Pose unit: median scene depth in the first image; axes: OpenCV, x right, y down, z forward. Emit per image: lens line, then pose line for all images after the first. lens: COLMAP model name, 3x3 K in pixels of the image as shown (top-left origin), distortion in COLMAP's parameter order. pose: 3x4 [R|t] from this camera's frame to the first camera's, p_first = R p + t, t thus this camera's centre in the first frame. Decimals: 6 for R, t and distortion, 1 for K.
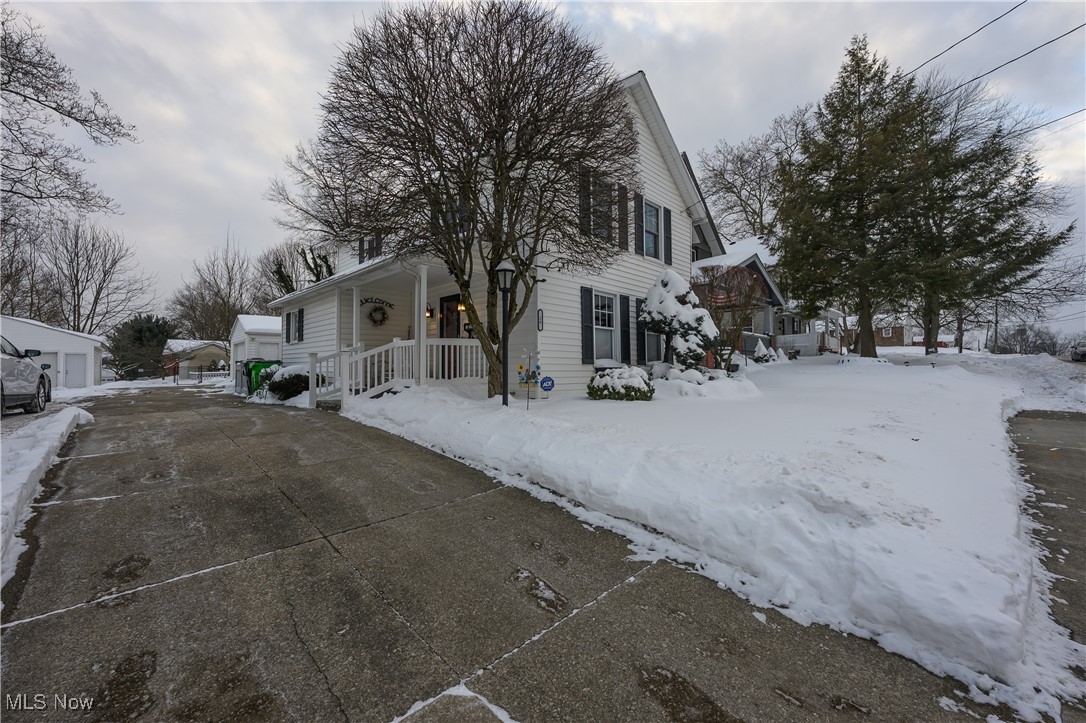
lens RADIAL K [[429.2, 0, 545.5], [0, 429.2, 361.5], [0, 0, 1]] dist [-0.001067, 0.000258]
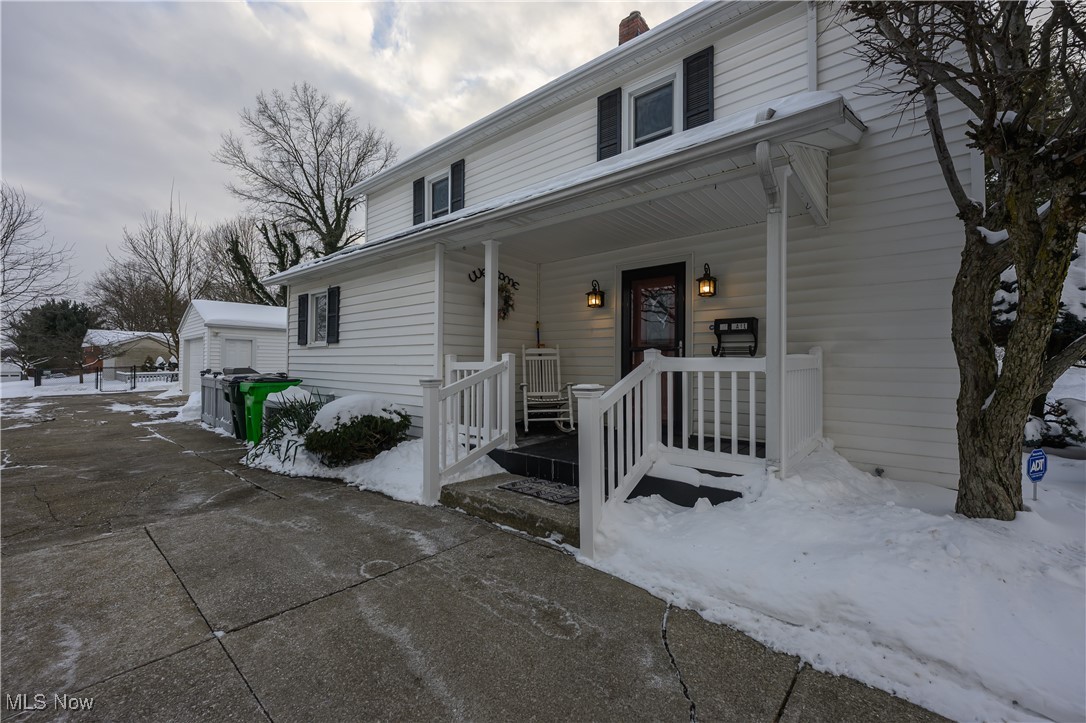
lens RADIAL K [[438.8, 0, 544.0], [0, 438.8, 365.5], [0, 0, 1]] dist [0.000617, 0.000258]
pose [[0.996624, 0.012515, 0.081140, -0.431239], [-0.013719, 0.999804, 0.014296, -0.038749], [-0.080945, -0.015361, 0.996600, 0.499376]]
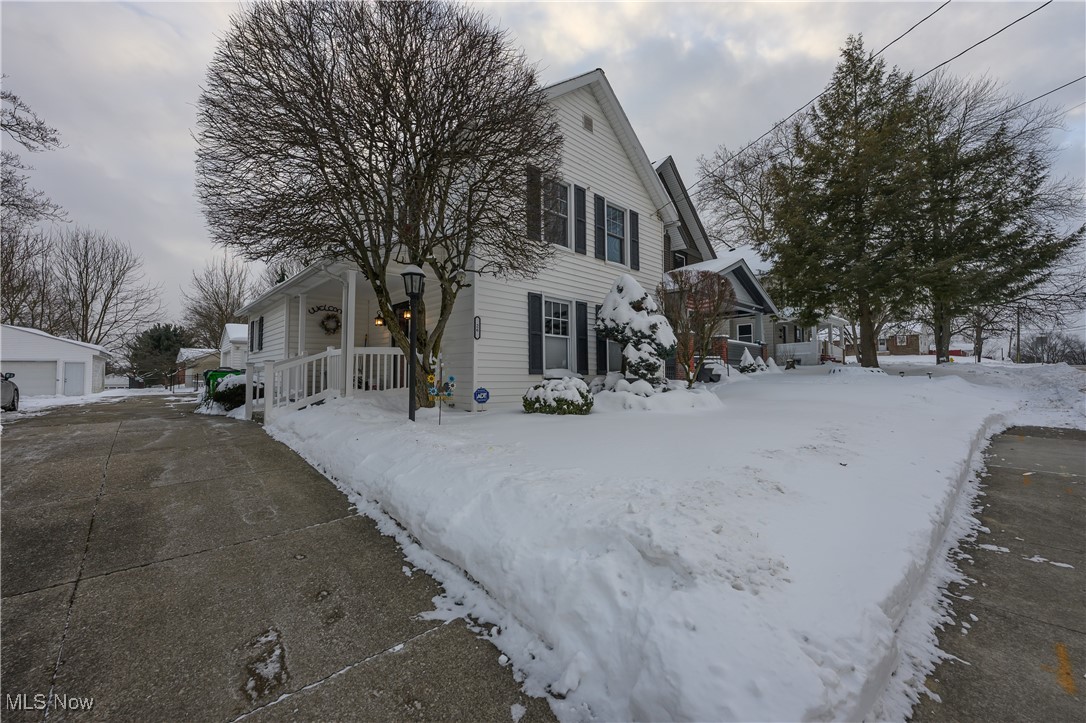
lens RADIAL K [[428.2, 0, 543.0], [0, 428.2, 361.5], [0, 0, 1]] dist [-0.001429, 0.000230]
pose [[0.999428, 0.000951, -0.033800, 0.139648], [-0.001626, 0.999800, -0.019943, -0.003431], [0.033774, 0.019987, 0.999230, 0.055685]]
